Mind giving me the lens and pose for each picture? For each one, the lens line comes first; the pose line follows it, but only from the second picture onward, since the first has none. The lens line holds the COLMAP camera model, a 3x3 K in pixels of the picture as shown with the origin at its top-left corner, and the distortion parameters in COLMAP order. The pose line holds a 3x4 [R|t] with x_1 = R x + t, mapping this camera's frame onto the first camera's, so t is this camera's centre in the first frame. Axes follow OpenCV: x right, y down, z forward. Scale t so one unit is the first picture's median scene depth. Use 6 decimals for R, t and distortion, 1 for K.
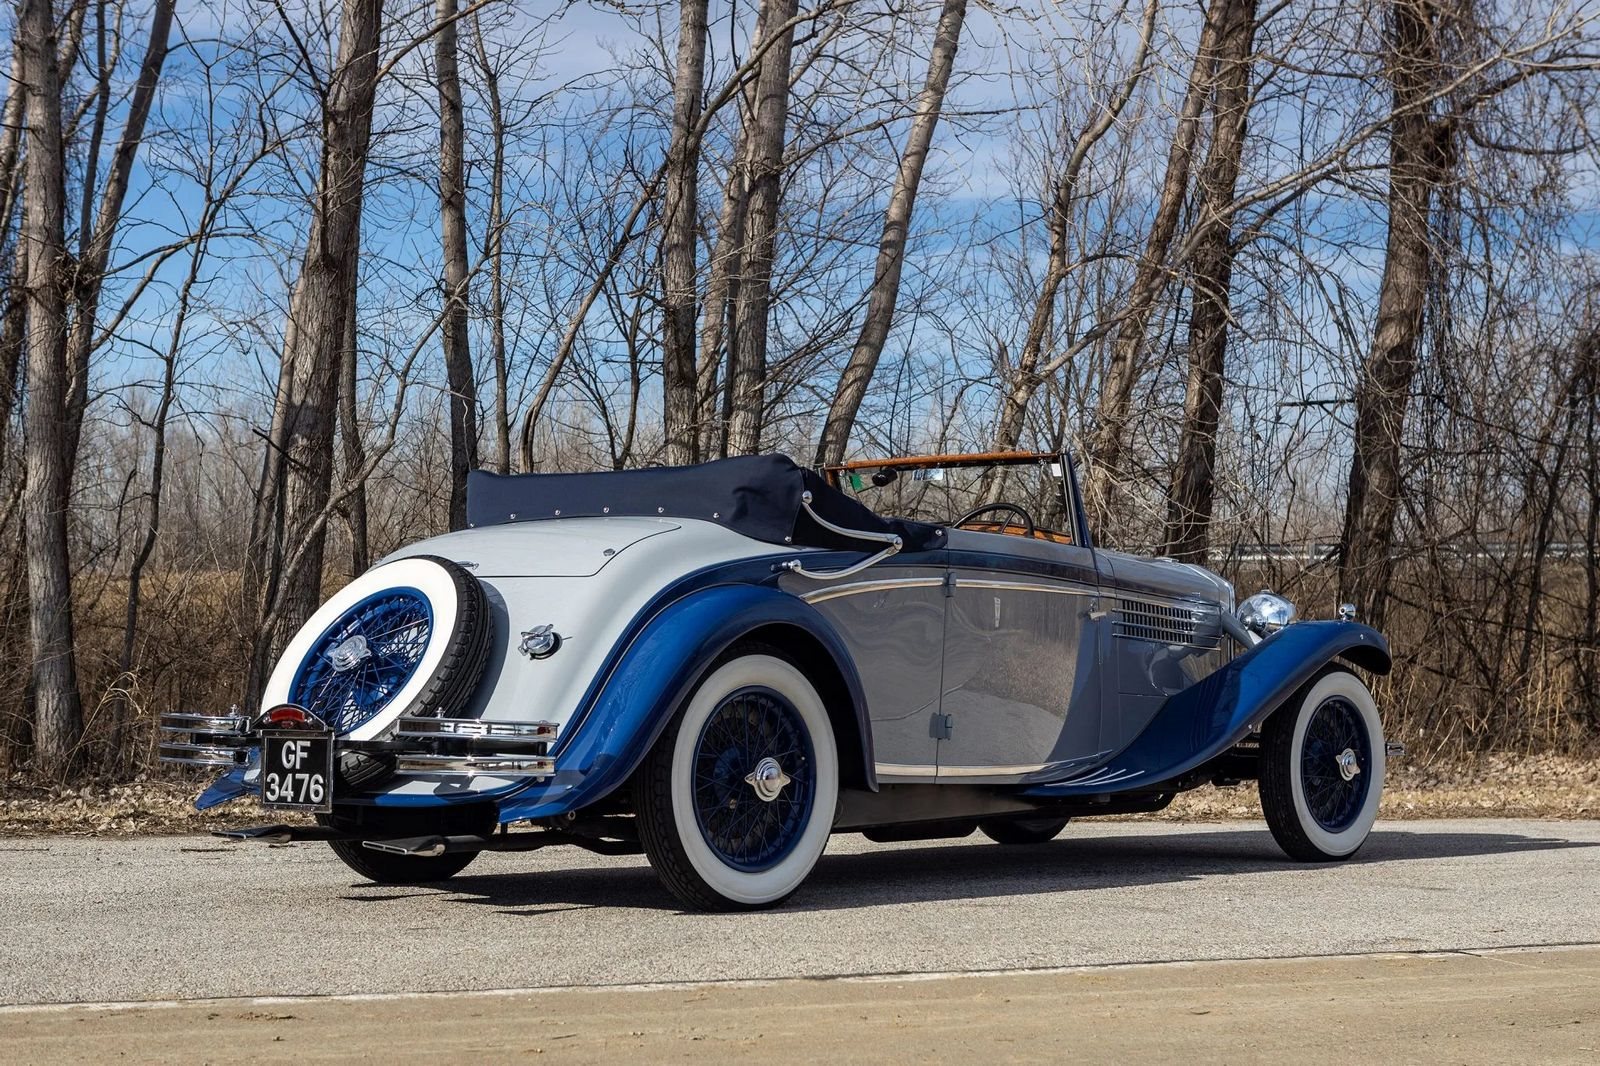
lens RADIAL K [[2571.0, 0, 797.5], [0, 2571.0, 528.5], [0, 0, 1]] dist [-0.066575, 0.000000]
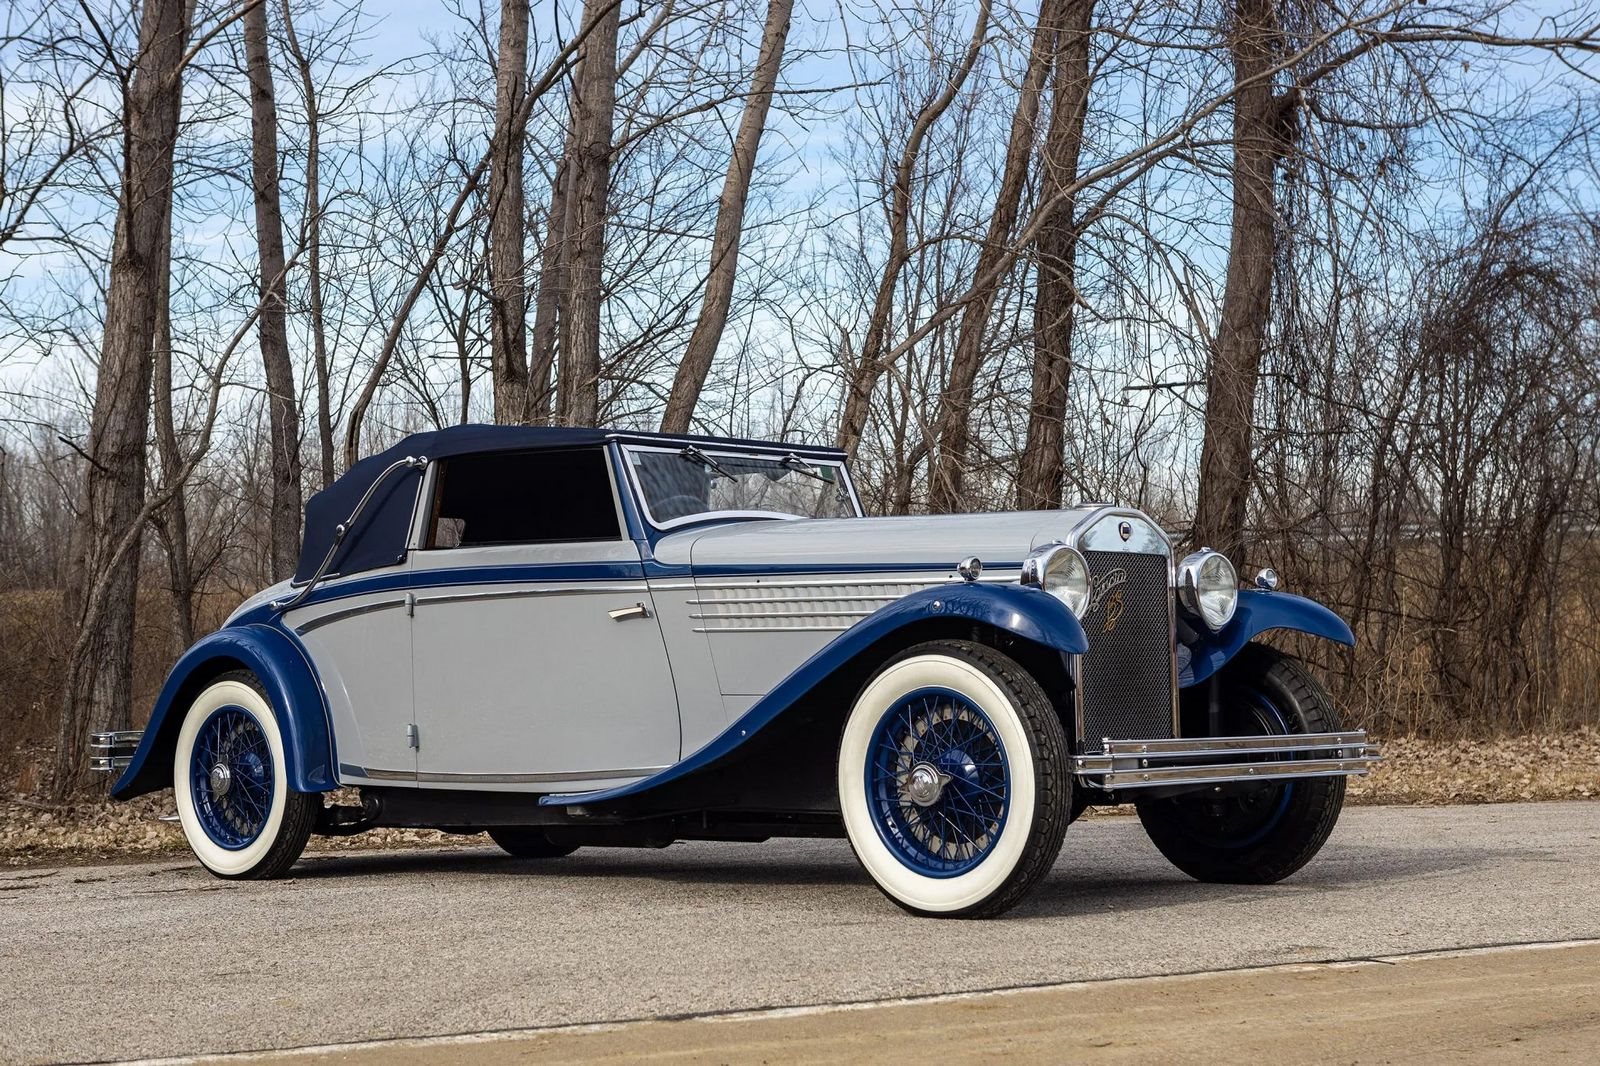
lens RADIAL K [[2571.0, 0, 799.9], [0, 2571.0, 542.4], [0, 0, 1]] dist [-0.066575, 0.000000]
pose [[0.997662, -0.026536, 0.062981, 0.000166], [0.026234, 0.999640, 0.005613, 0.001934], [-0.063107, -0.003947, 0.997999, 0.035908]]
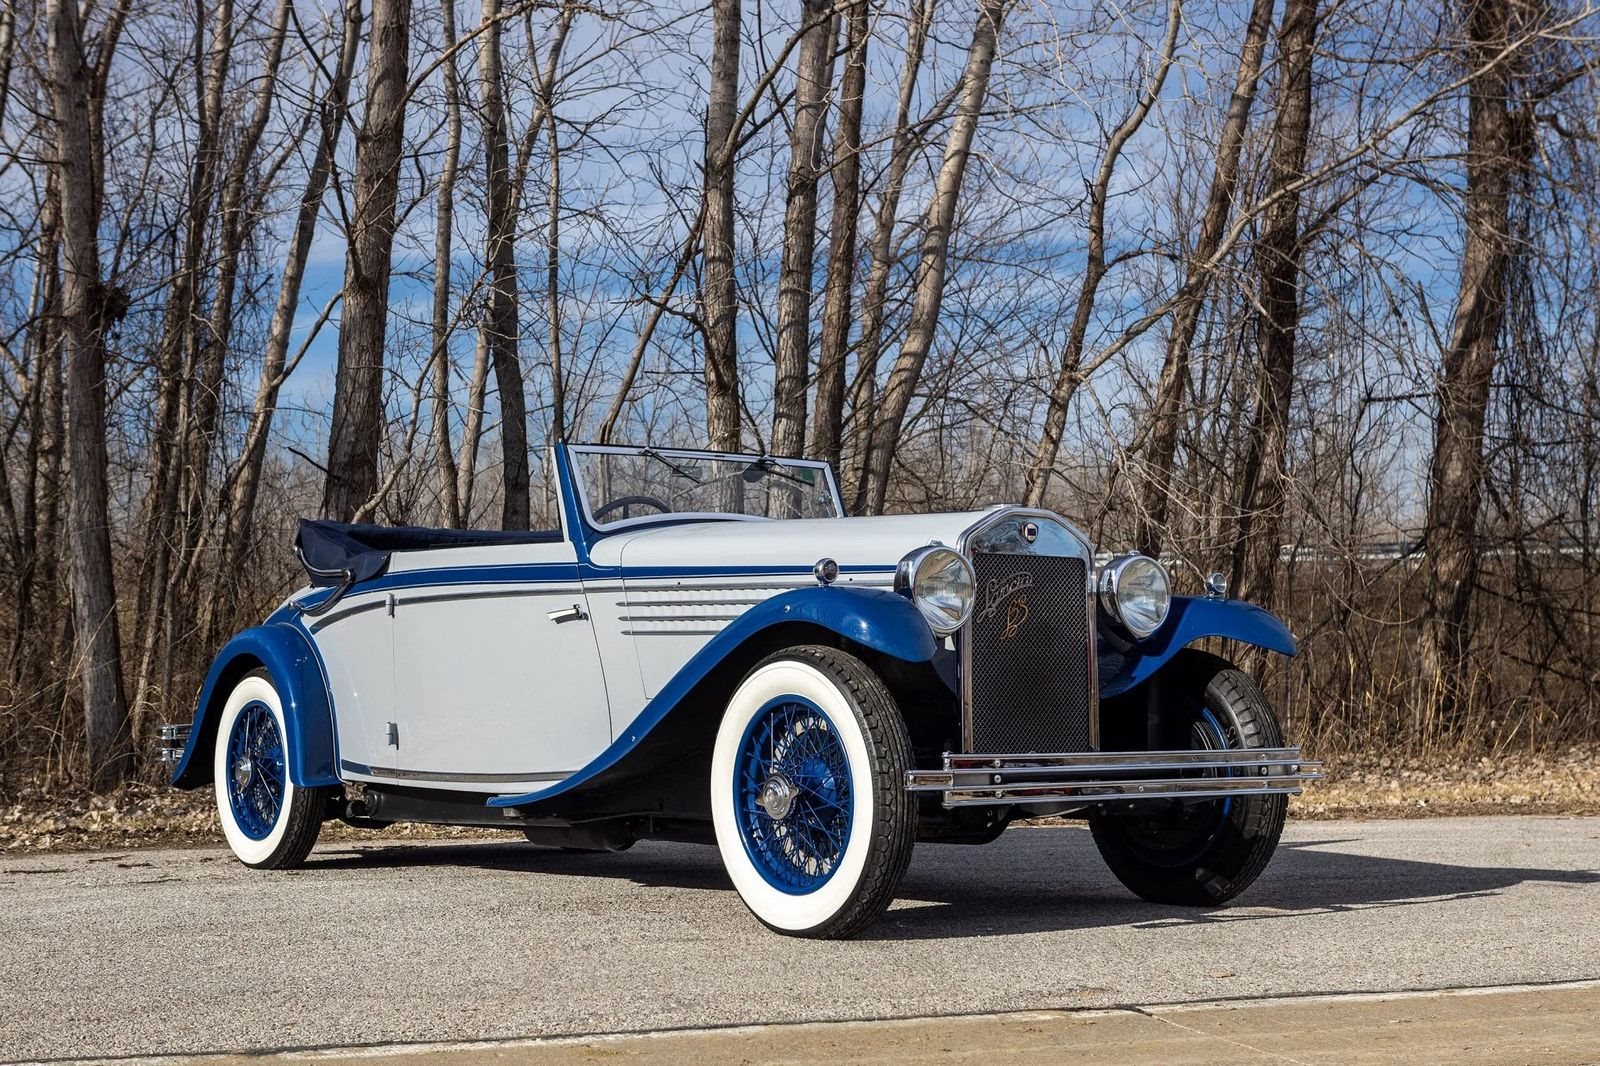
lens RADIAL K [[2307.9, 0, 845.2], [0, 2307.9, 534.4], [0, 0, 1]] dist [-0.046322, 0.000000]
pose [[0.994495, -0.023624, -0.102083, 0.092384], [0.023224, 0.999717, -0.005106, 0.005409], [0.102175, 0.002707, 0.994763, 0.094354]]
